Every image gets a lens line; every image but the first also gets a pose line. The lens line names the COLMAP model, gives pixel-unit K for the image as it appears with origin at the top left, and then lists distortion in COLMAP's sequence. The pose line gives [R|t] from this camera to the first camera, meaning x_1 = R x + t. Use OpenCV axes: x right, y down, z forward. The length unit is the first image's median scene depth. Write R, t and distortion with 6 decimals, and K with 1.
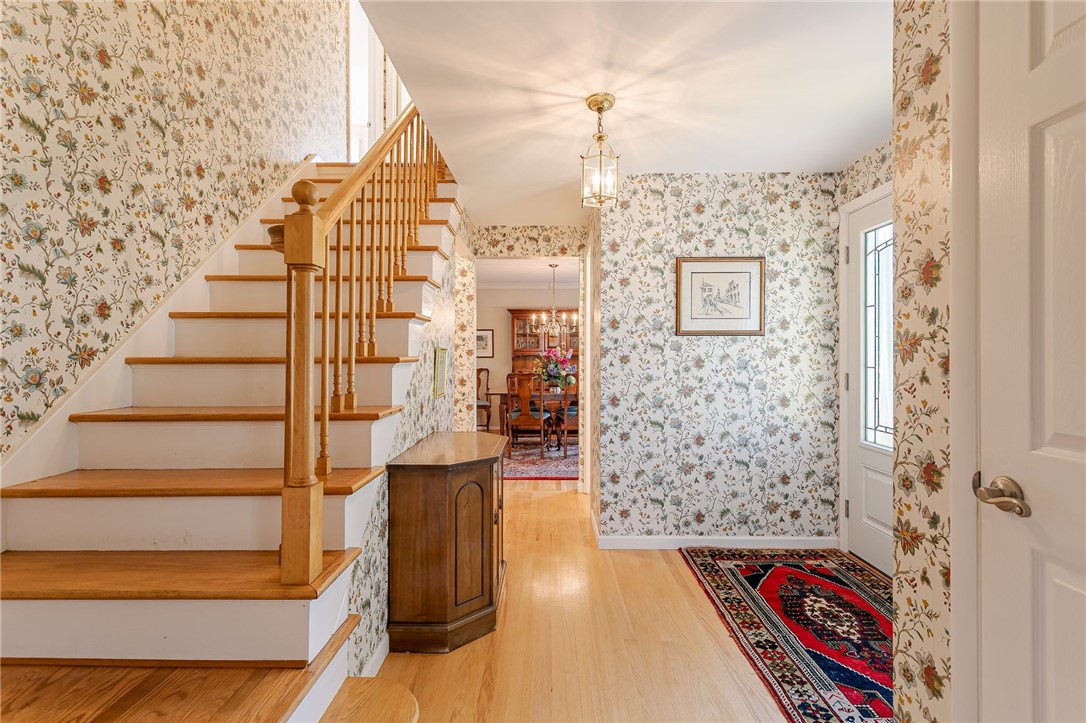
lens RADIAL K [[506.5, 0, 541.1], [0, 506.5, 353.2], [0, 0, 1]] dist [-0.002721, -0.000056]
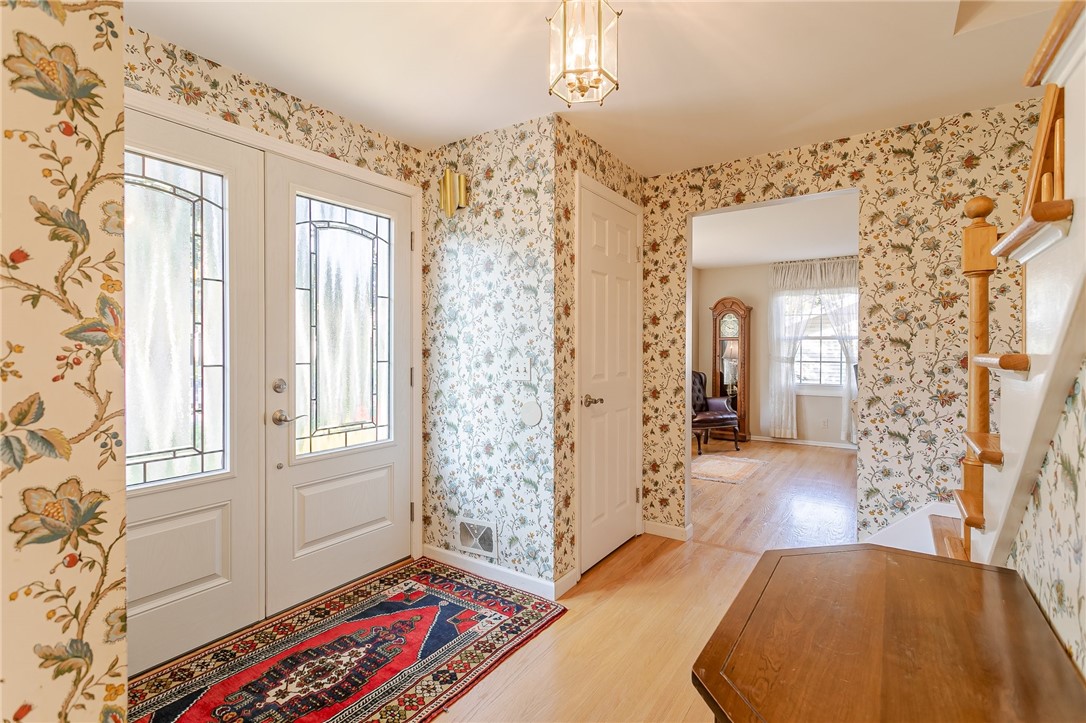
lens RADIAL K [[506.5, 0, 534.5], [0, 506.5, 364.1], [0, 0, 1]] dist [-0.002721, -0.000056]
pose [[-0.822494, -0.016112, 0.568546, -0.178425], [0.003062, 0.999459, 0.032753, -0.002371], [-0.568766, 0.028680, -0.821999, 1.579057]]
